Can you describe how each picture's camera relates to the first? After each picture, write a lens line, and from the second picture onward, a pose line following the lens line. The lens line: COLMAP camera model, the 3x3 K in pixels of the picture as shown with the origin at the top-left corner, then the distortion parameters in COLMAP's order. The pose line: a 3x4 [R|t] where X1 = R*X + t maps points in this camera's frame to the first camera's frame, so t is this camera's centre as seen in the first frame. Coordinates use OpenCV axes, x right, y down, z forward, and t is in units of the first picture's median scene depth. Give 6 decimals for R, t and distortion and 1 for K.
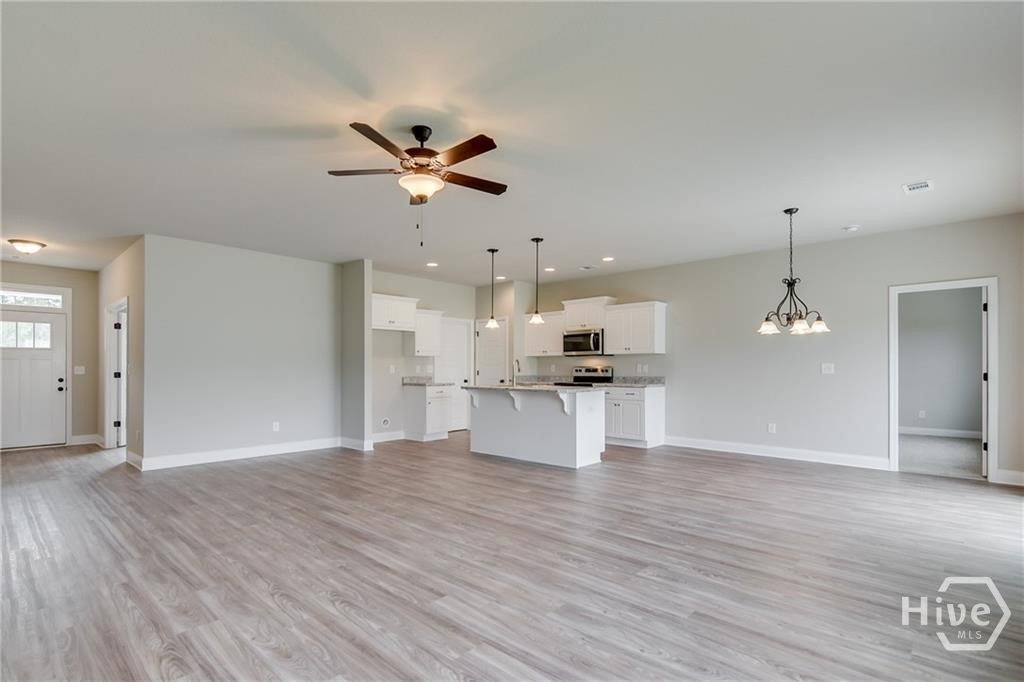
lens RADIAL K [[494.1, 0, 505.7], [0, 494.1, 364.0], [0, 0, 1]] dist [0.014989, -0.003937]
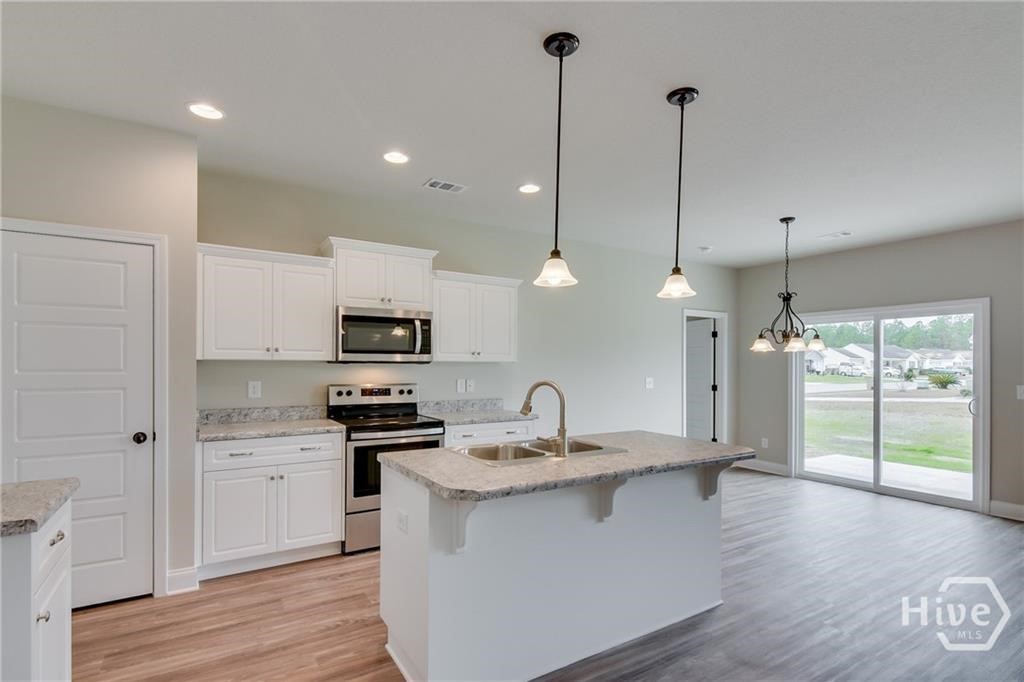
lens RADIAL K [[494.1, 0, 505.8], [0, 494.1, 369.1], [0, 0, 1]] dist [0.014989, -0.003937]
pose [[0.255345, -0.005758, 0.966833, -0.288289], [-0.016799, 0.999805, 0.010391, -0.018417], [-0.966704, -0.018895, 0.255198, 0.790161]]
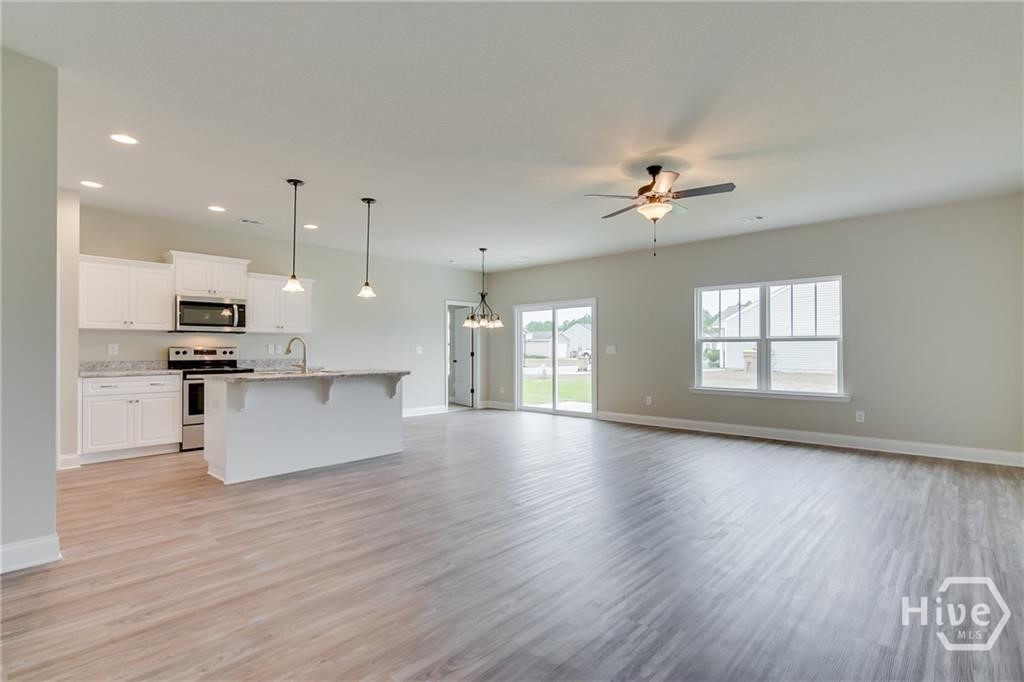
lens RADIAL K [[494.1, 0, 510.0], [0, 494.1, 347.6], [0, 0, 1]] dist [0.014989, -0.003937]
pose [[-0.017011, 0.005216, 0.999842, -0.615385], [-0.008618, 0.999948, -0.005364, 0.006198], [-0.999818, -0.008708, -0.016965, 0.585012]]
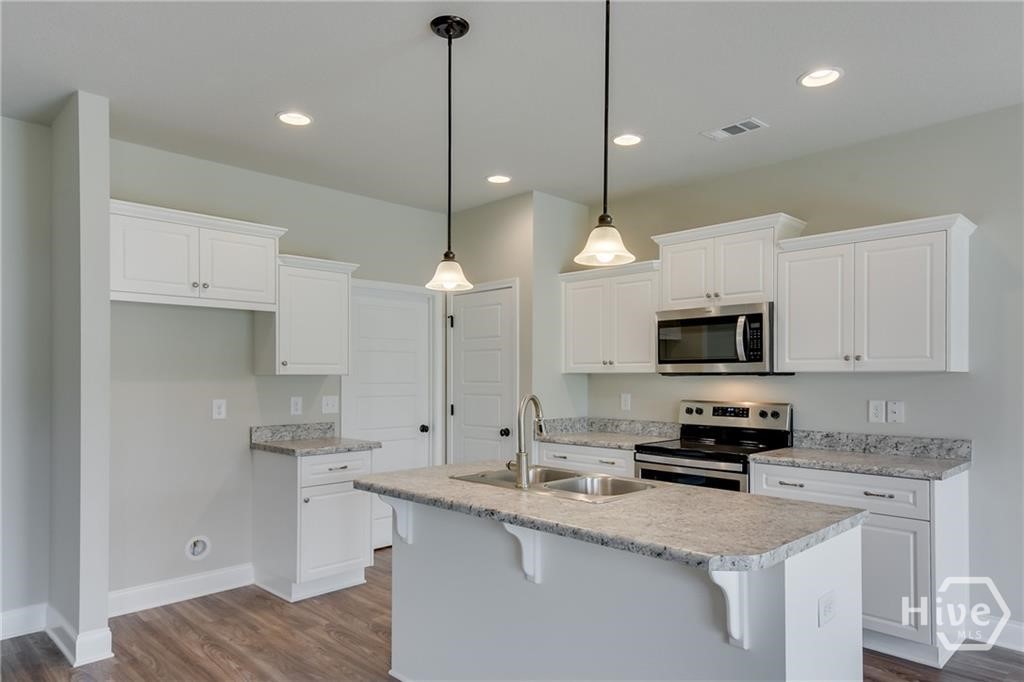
lens RADIAL K [[655.4, 0, 510.6], [0, 655.4, 371.5], [0, 0, 1]] dist [0.046257, 0.000611]
pose [[0.999352, 0.000509, -0.035982, 0.020054], [-0.000372, 0.999993, 0.003792, -0.021948], [0.035983, -0.003776, 0.999345, 0.502277]]
